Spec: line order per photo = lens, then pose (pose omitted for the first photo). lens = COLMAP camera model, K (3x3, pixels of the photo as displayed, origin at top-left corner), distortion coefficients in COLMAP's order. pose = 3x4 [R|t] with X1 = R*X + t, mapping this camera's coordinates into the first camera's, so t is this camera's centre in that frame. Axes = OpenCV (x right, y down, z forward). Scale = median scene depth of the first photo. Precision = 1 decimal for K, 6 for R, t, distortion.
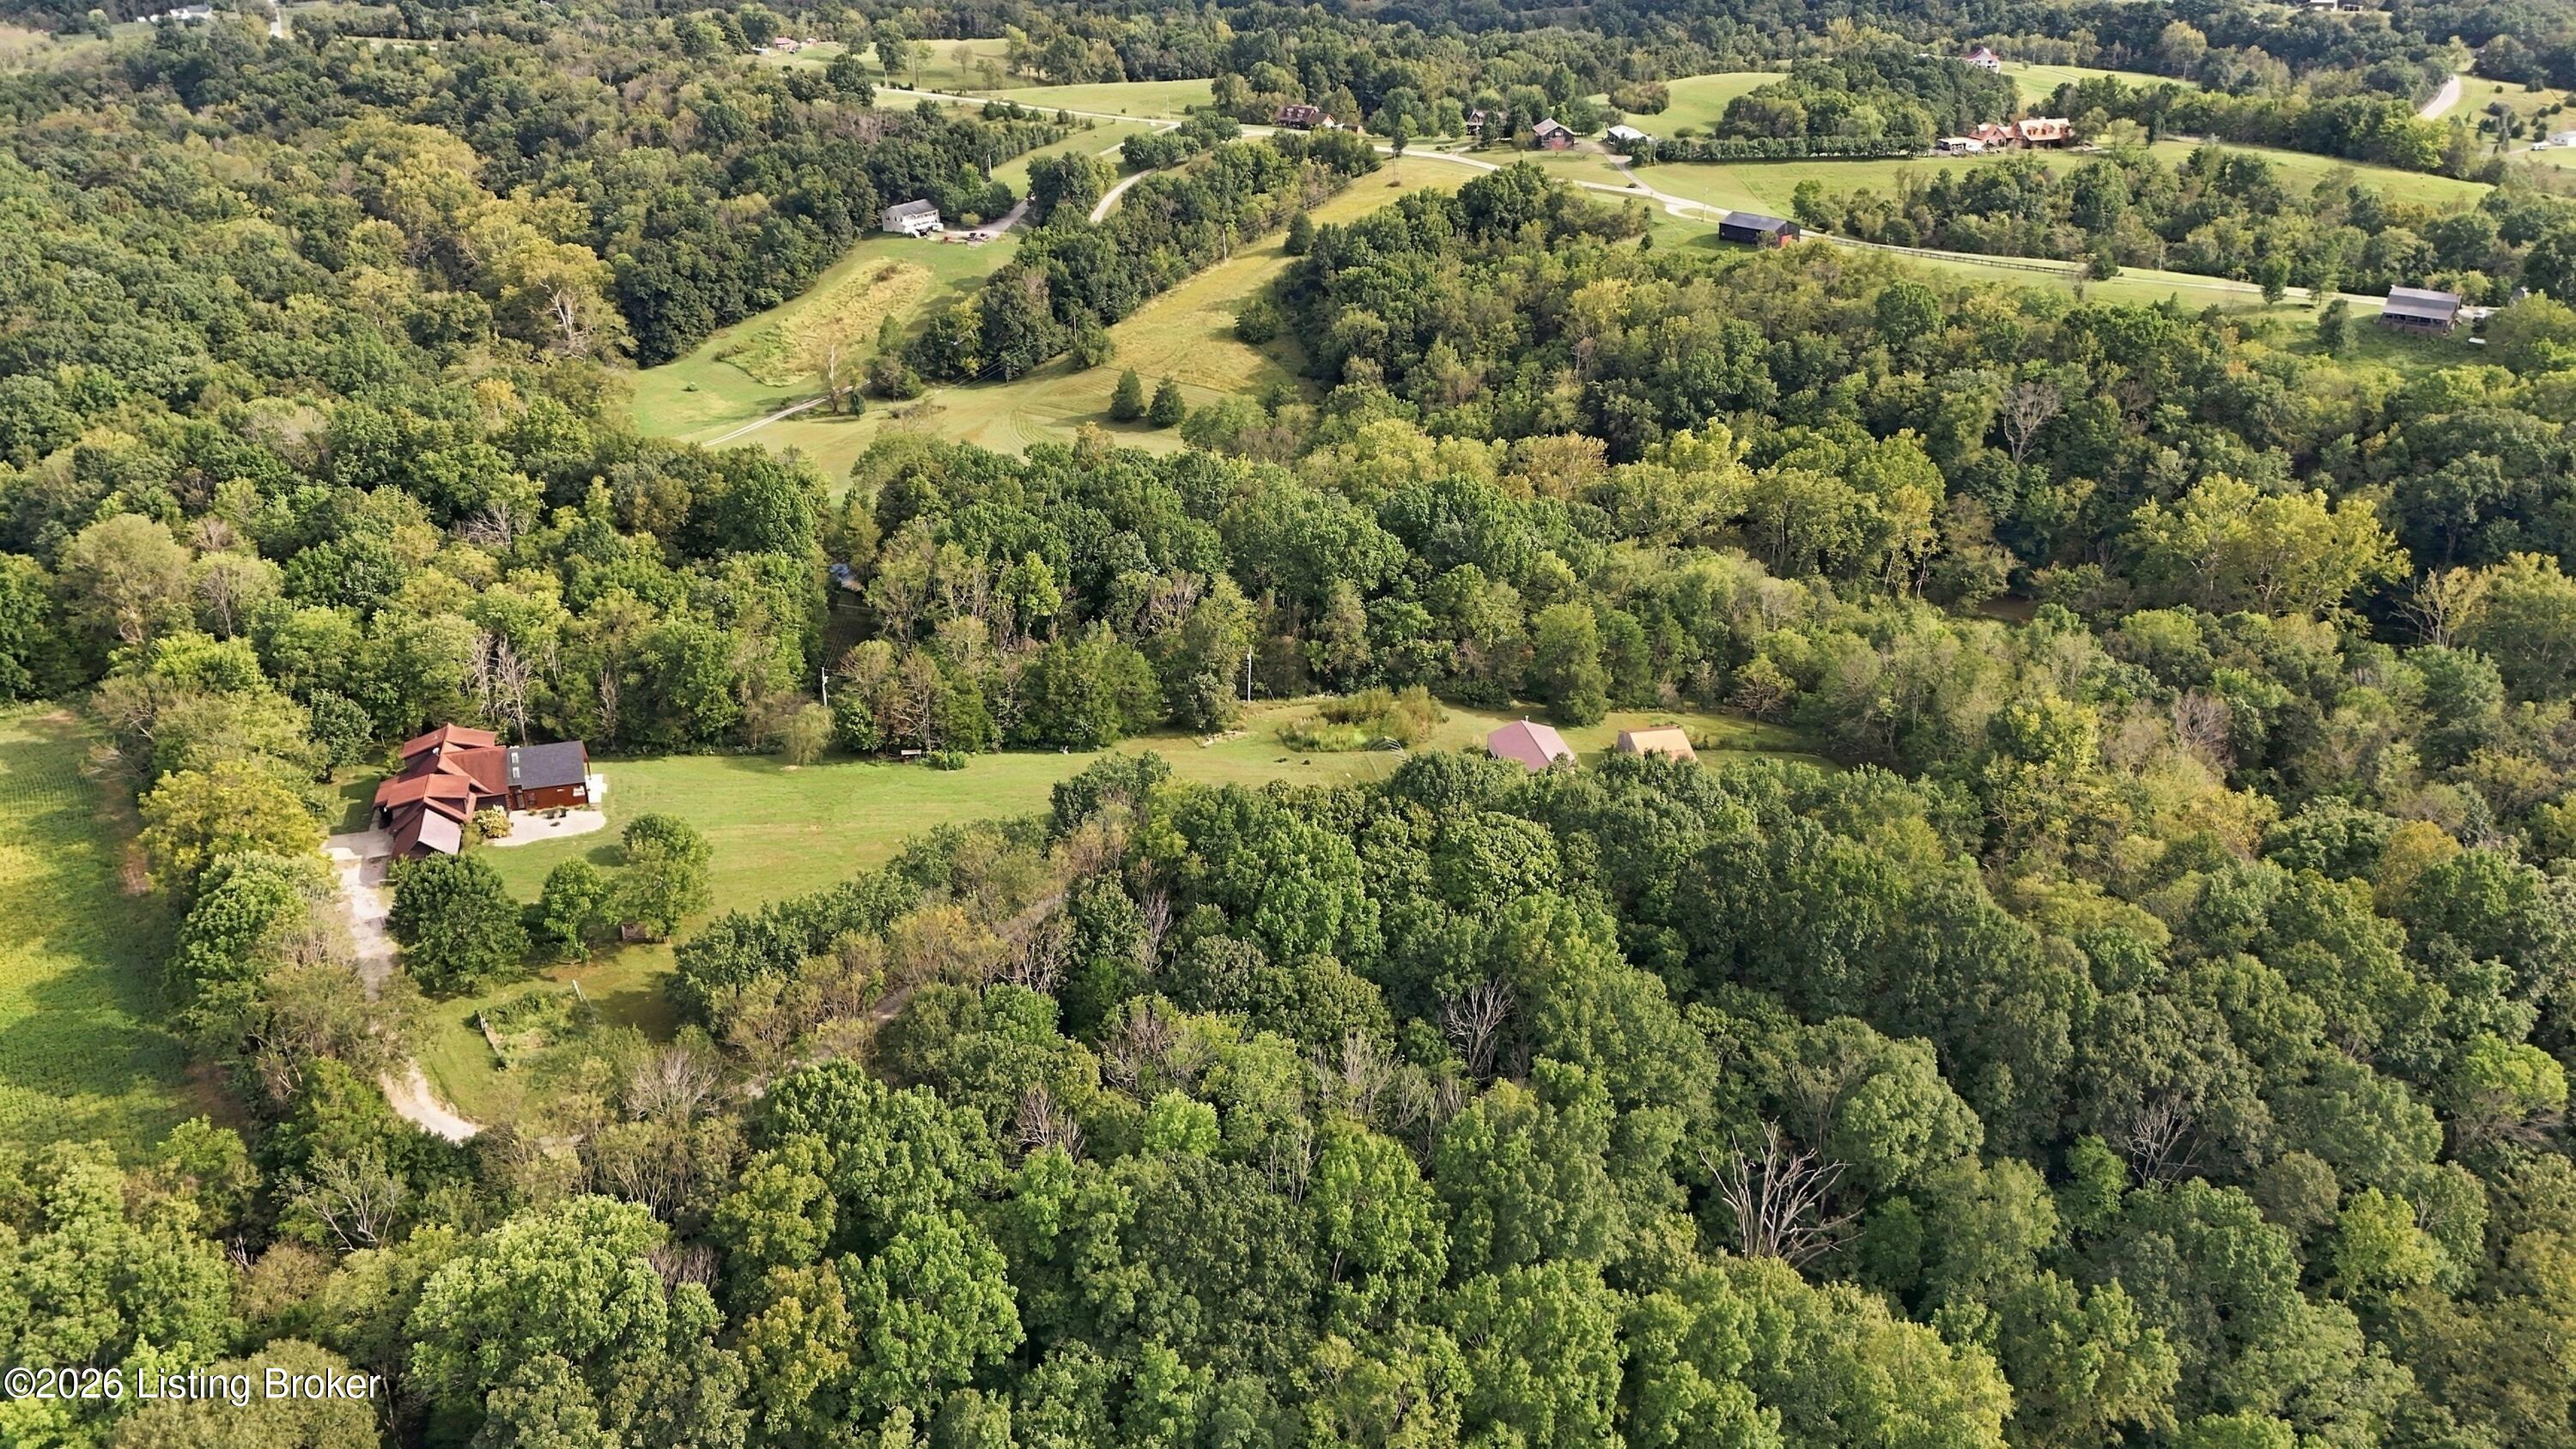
lens RADIAL K [[1915.5, 0, 1288.0], [0, 1915.5, 724.5], [0, 0, 1]] dist [0.033460, -0.009419]
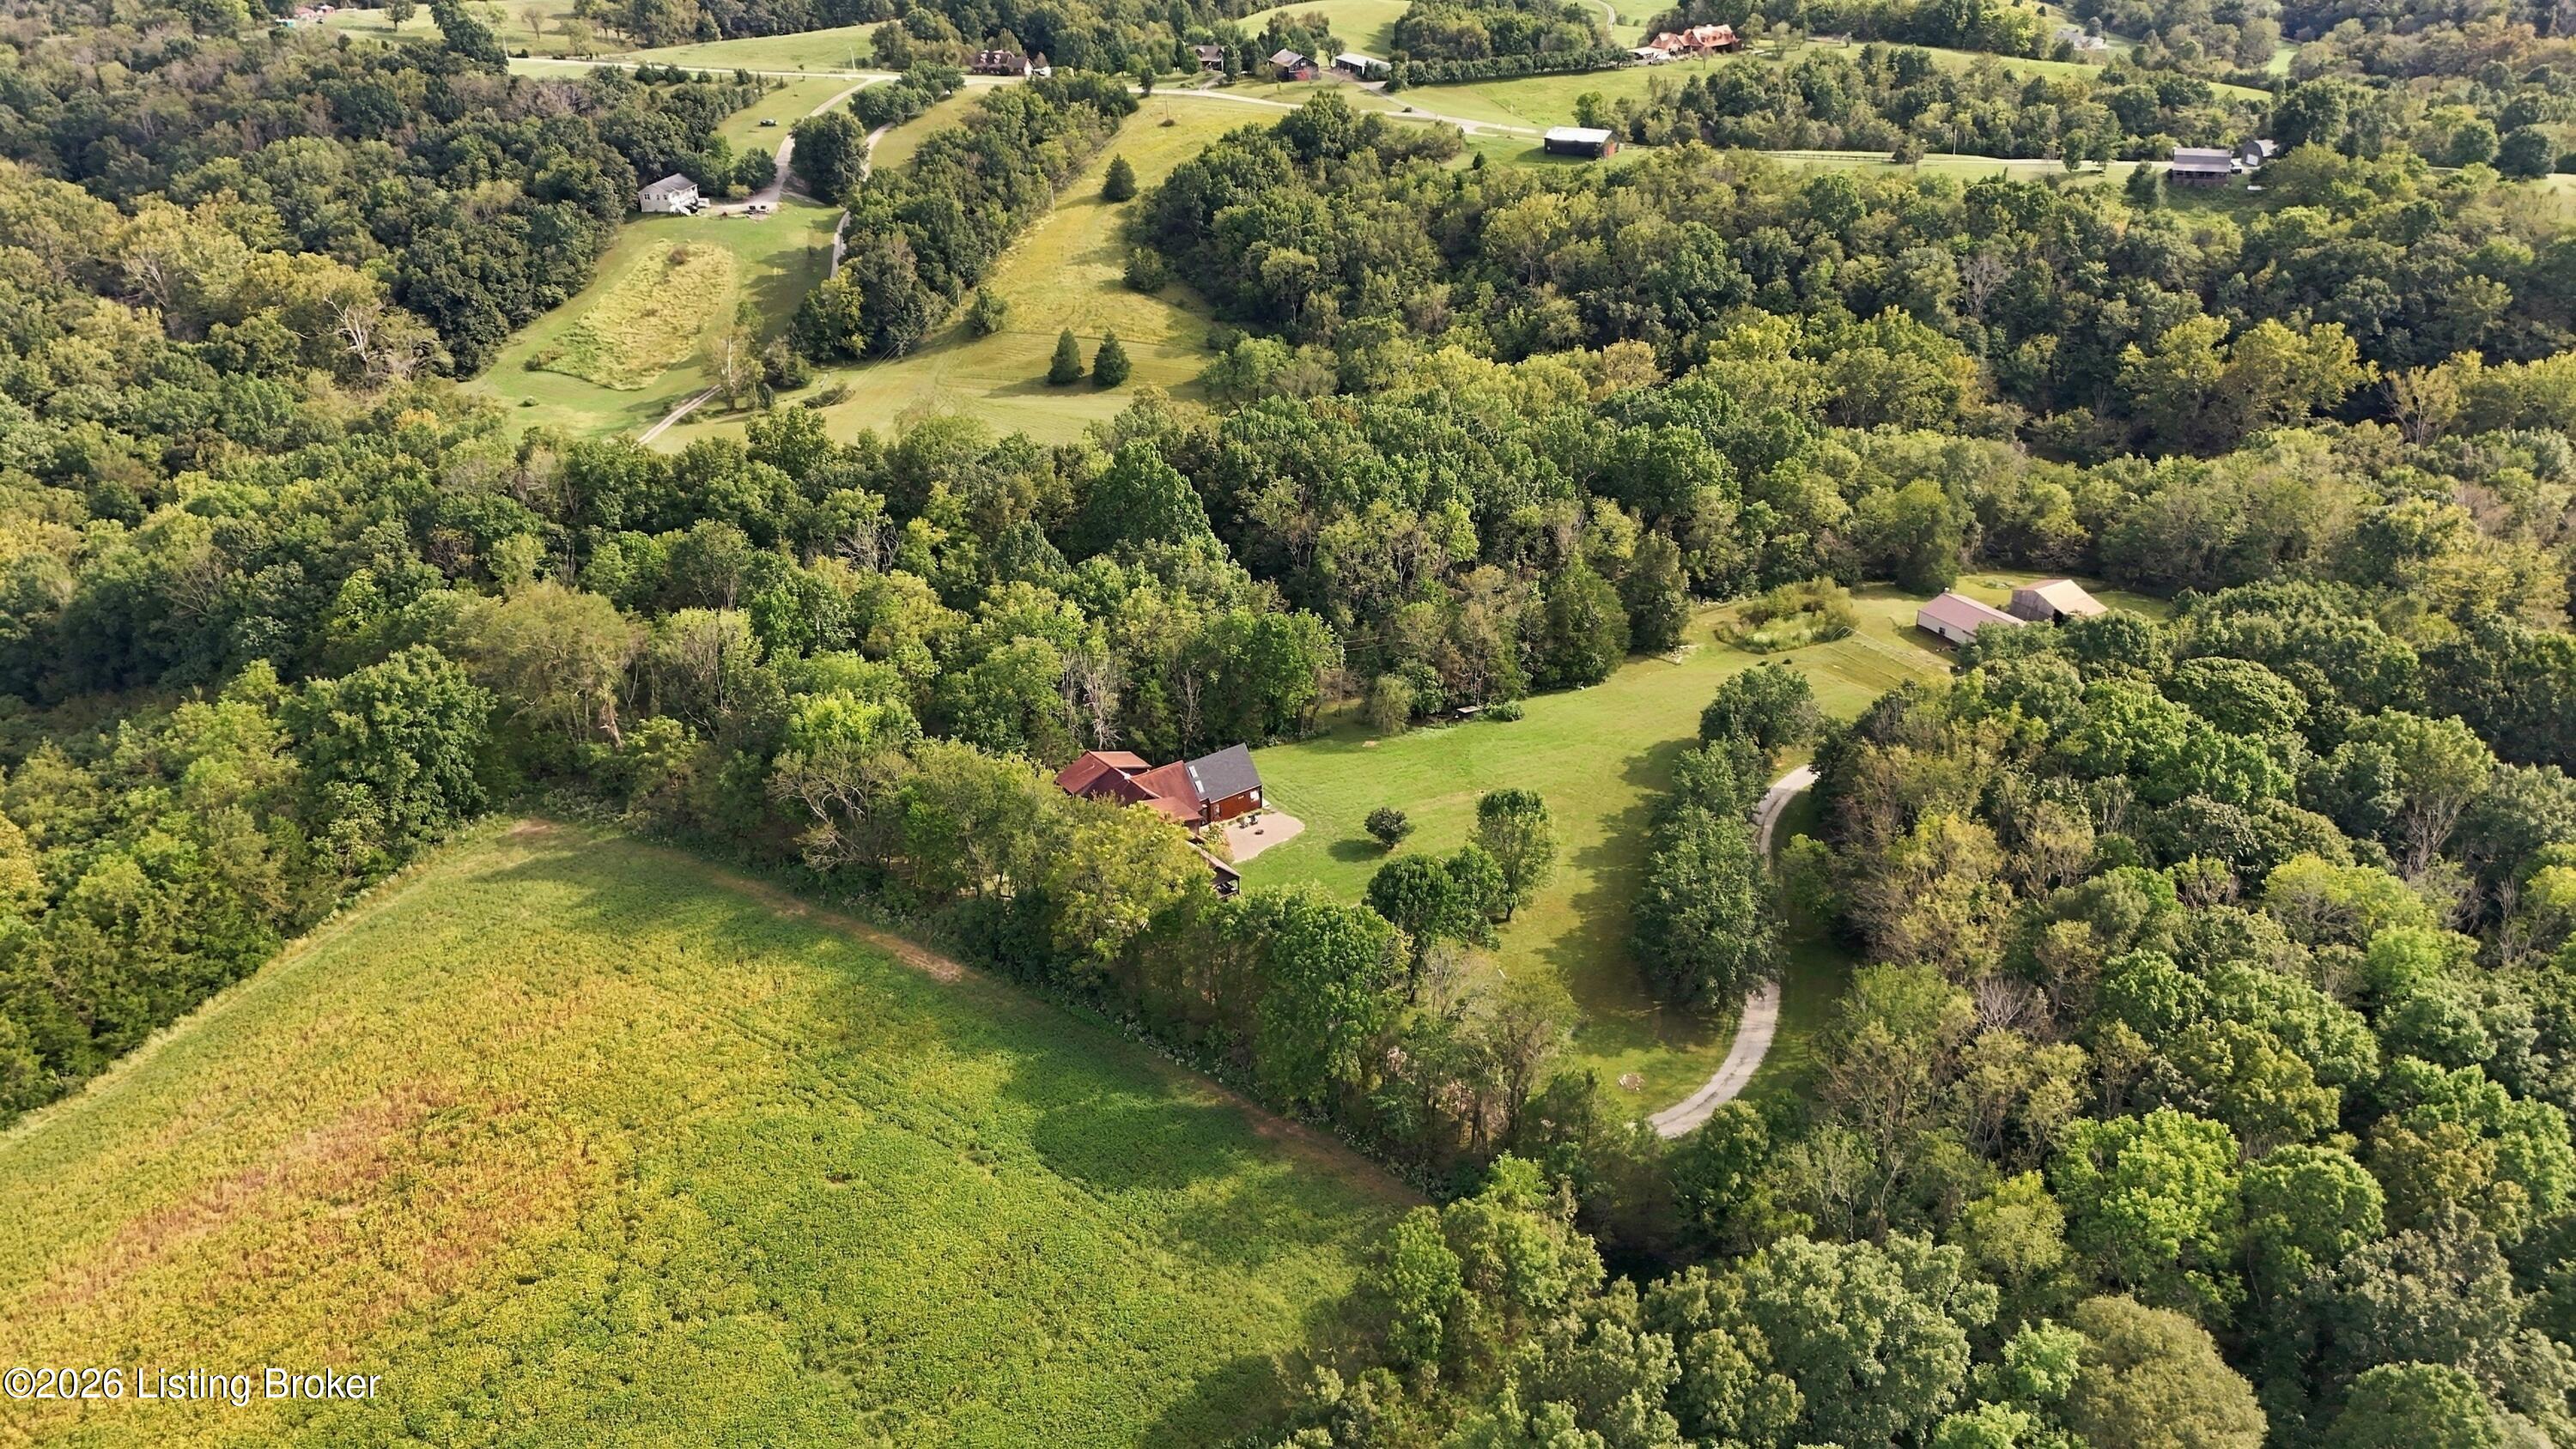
lens RADIAL K [[1906.6, 0, 1288.0], [0, 1906.6, 724.5], [0, 0, 1]] dist [0.026273, -0.001934]
pose [[0.939006, -0.161738, 0.303493, -0.270557], [0.153194, 0.986831, 0.051921, -0.020034], [-0.307894, -0.002261, 0.951418, 0.049026]]
